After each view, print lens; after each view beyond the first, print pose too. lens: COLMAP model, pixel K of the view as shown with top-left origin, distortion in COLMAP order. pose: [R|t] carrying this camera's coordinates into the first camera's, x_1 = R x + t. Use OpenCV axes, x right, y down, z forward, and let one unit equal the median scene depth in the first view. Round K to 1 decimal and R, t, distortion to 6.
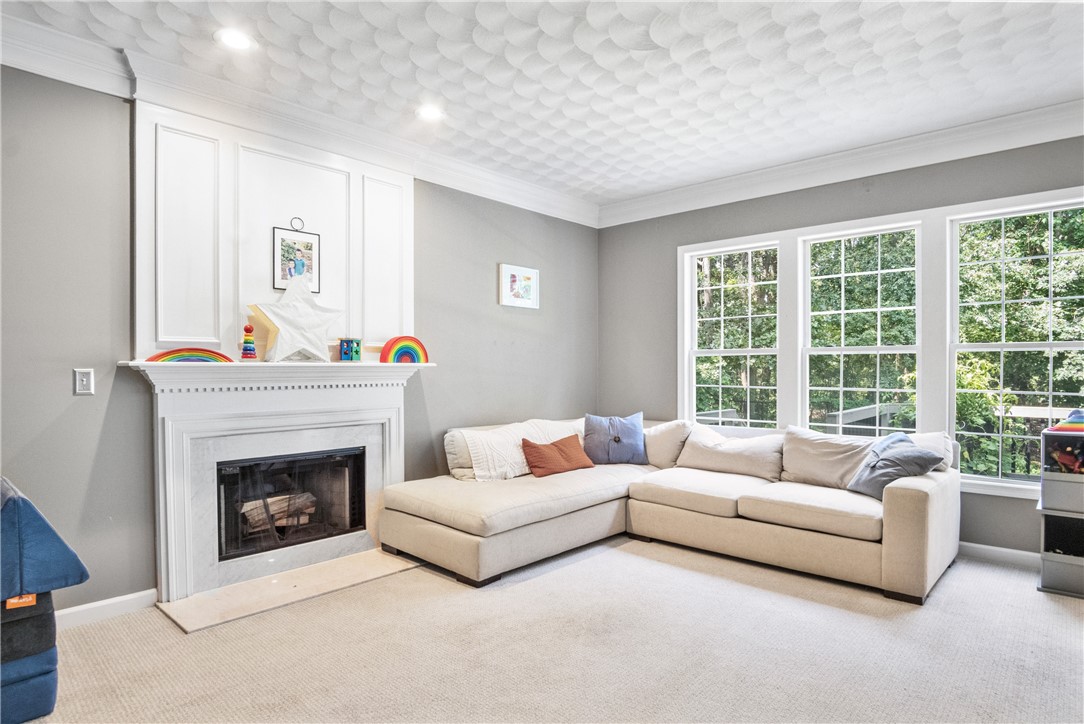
lens RADIAL K [[592.6, 0, 544.2], [0, 592.6, 368.4], [0, 0, 1]] dist [-0.023895, 0.001190]
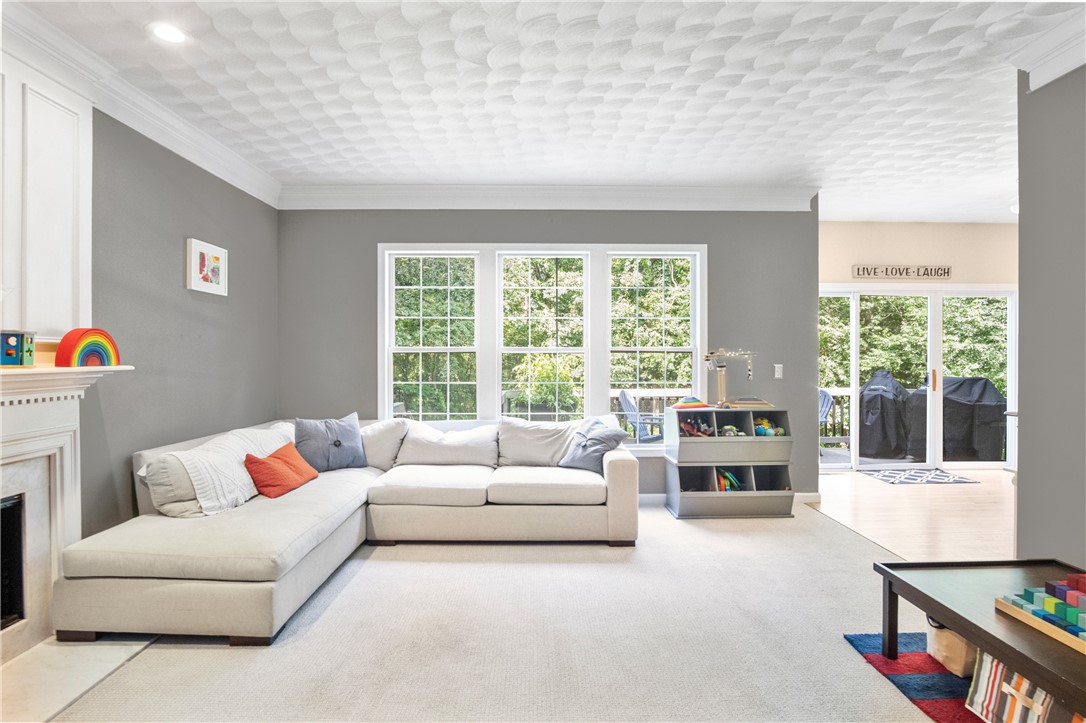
lens RADIAL K [[576.2, 0, 546.0], [0, 576.2, 350.5], [0, 0, 1]] dist [-0.033734, 0.009797]
pose [[0.732366, 0.006102, 0.680884, -0.292181], [-0.000325, 0.999963, -0.008611, -0.021964], [-0.680911, 0.006085, 0.732341, 0.130641]]
